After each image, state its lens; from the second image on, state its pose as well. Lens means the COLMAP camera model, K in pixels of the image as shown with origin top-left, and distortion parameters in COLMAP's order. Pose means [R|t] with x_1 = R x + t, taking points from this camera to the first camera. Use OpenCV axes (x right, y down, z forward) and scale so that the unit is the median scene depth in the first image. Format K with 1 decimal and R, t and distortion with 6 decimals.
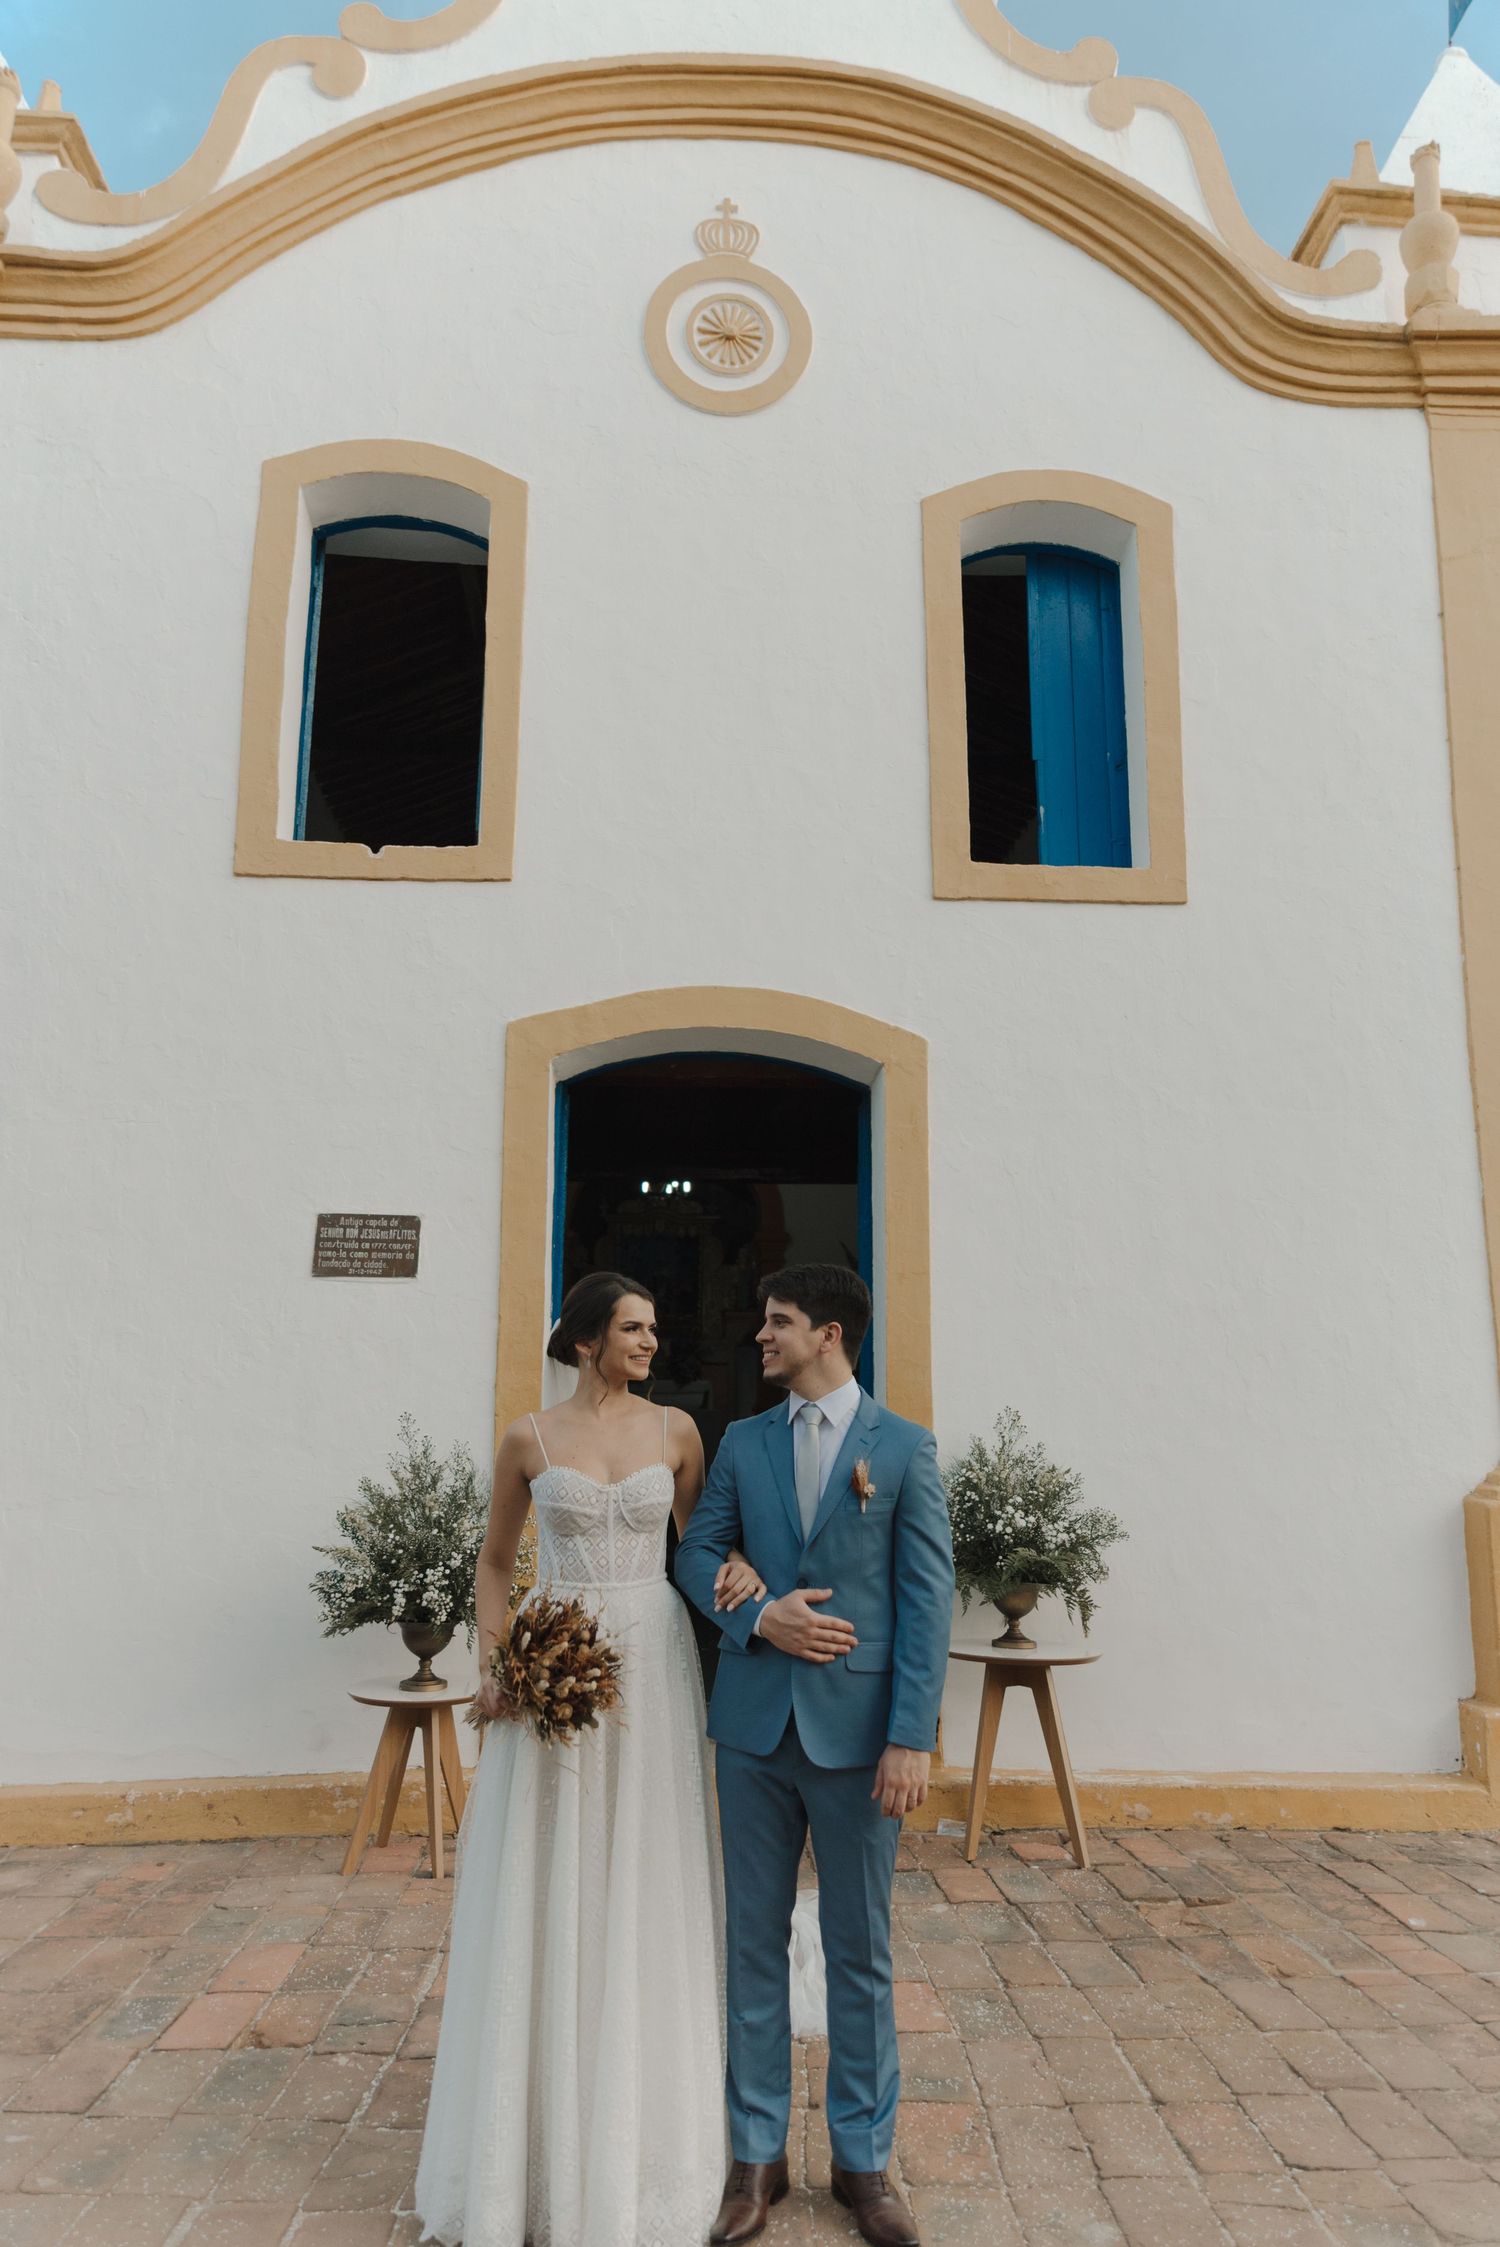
lens RADIAL K [[1454.4, 0, 750.8], [0, 1454.4, 1149.2], [0, 0, 1]] dist [0.128652, -0.097910]
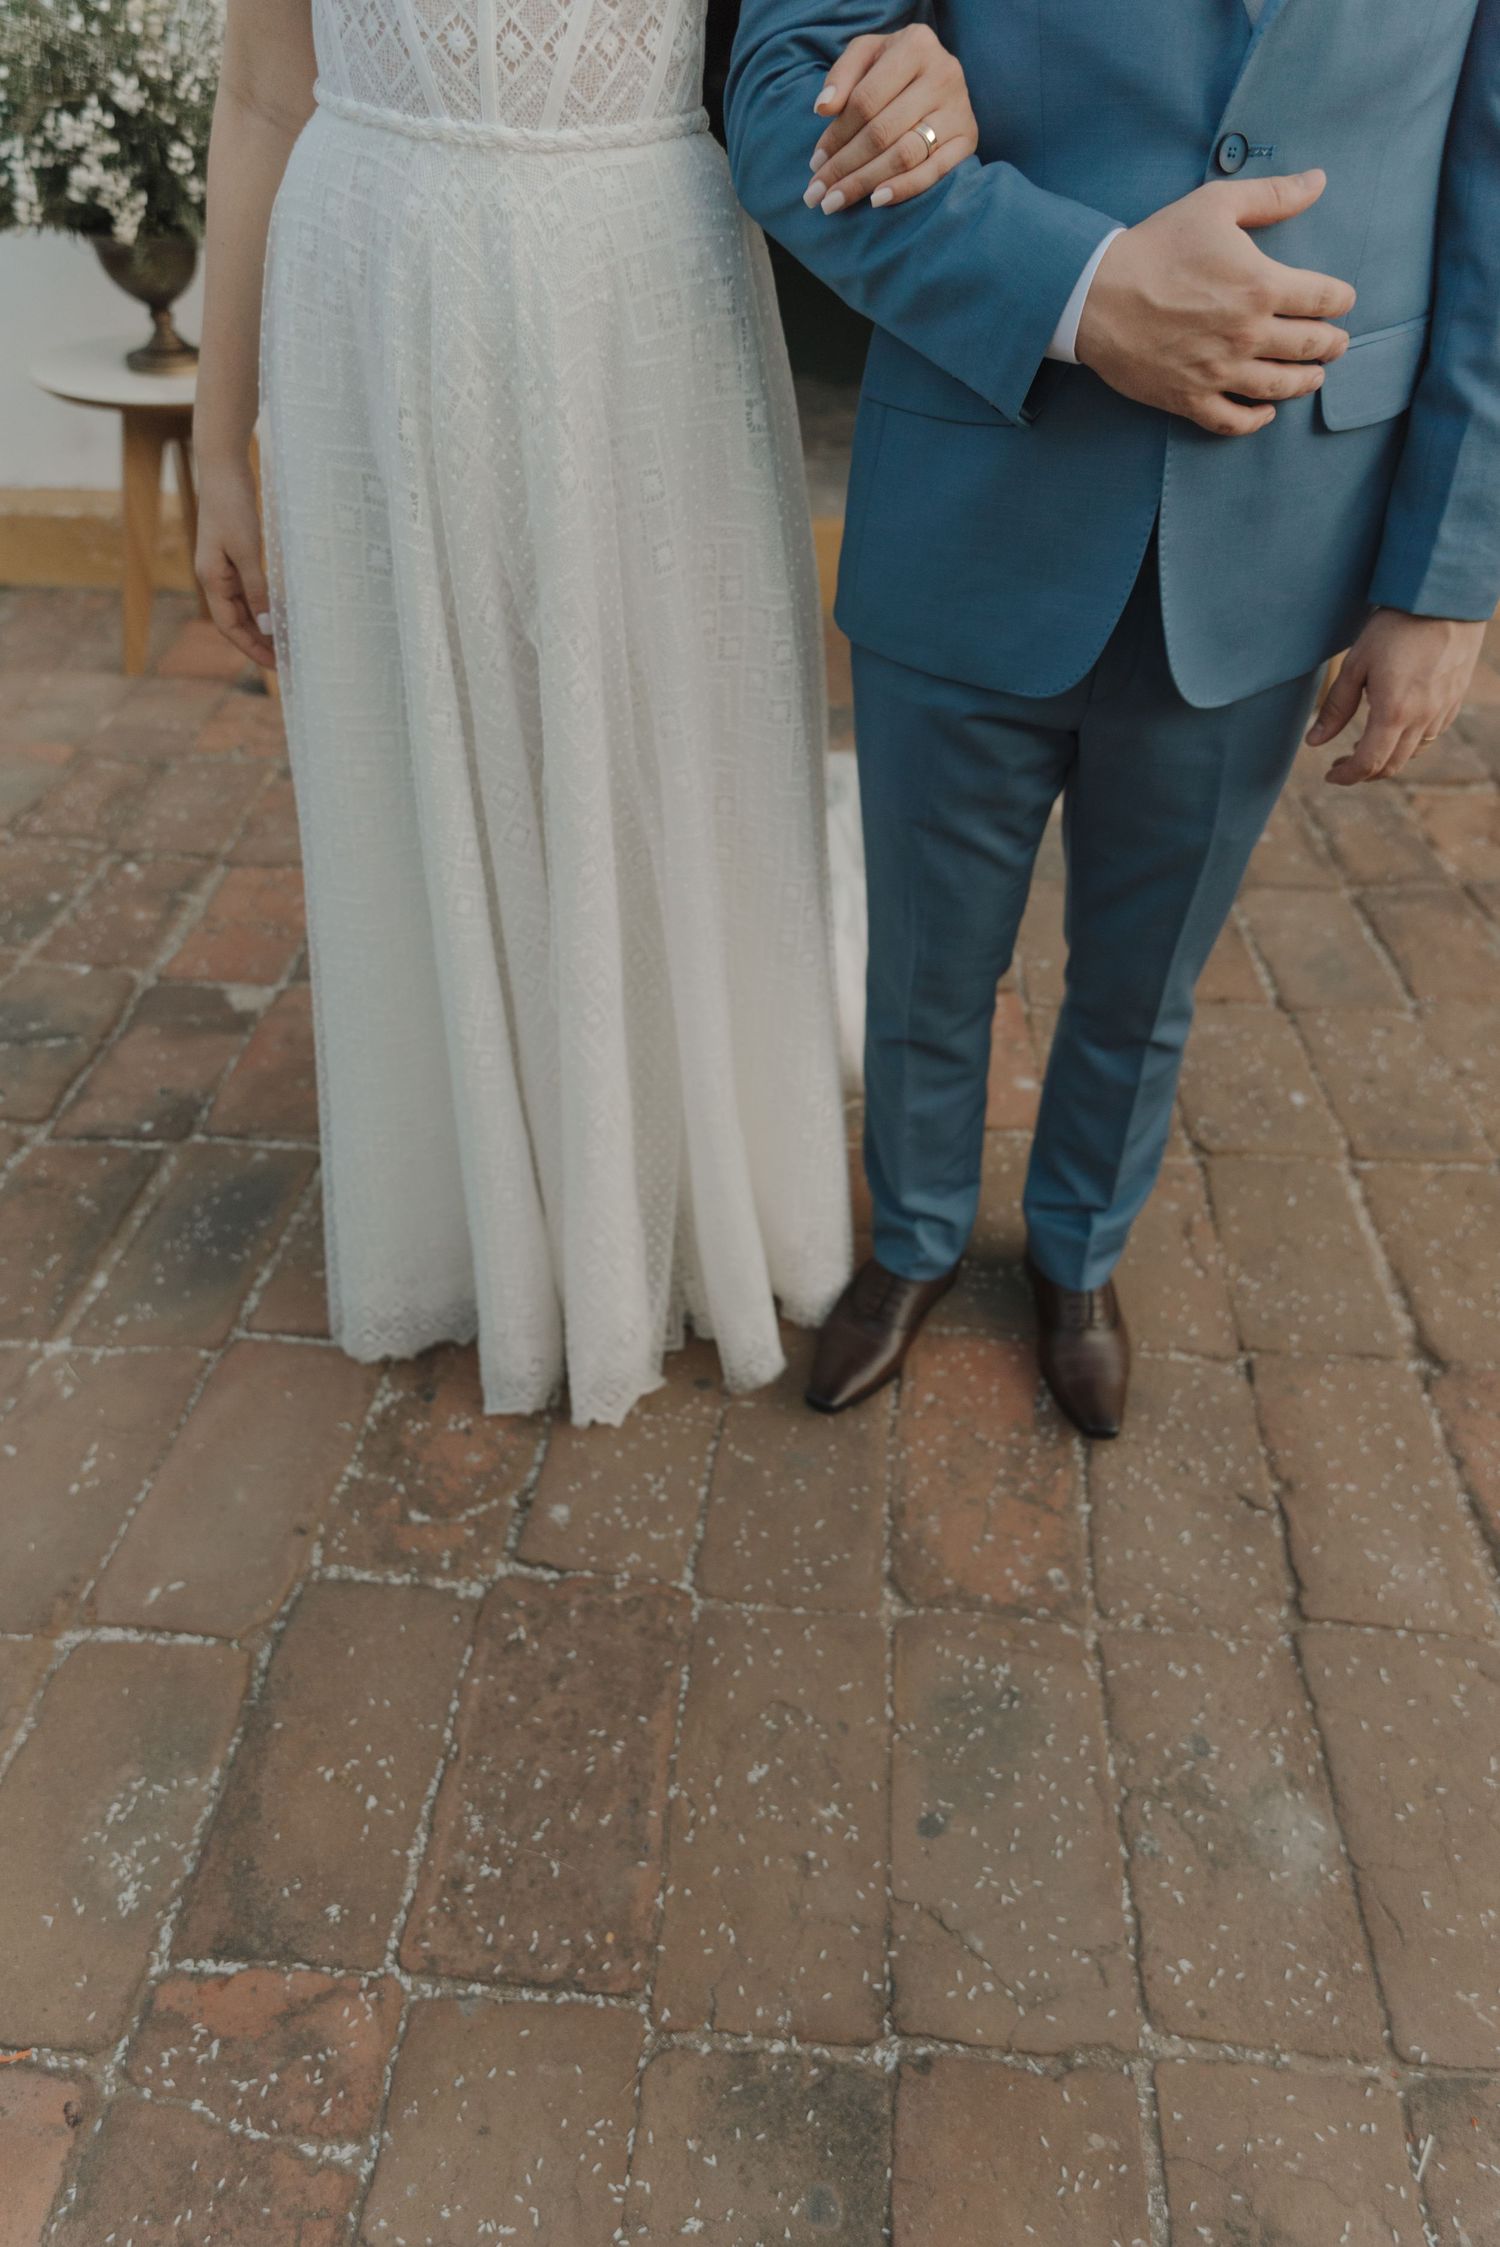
lens RADIAL K [[1454.4, 0, 750.8], [0, 1454.4, 1149.2], [0, 0, 1]] dist [0.128652, -0.097910]
pose [[0.995714, 0.054619, -0.074630, 0.061634], [0.023670, 0.629584, 0.776572, 0.156718], [0.089402, -0.775010, 0.625593, 0.590266]]
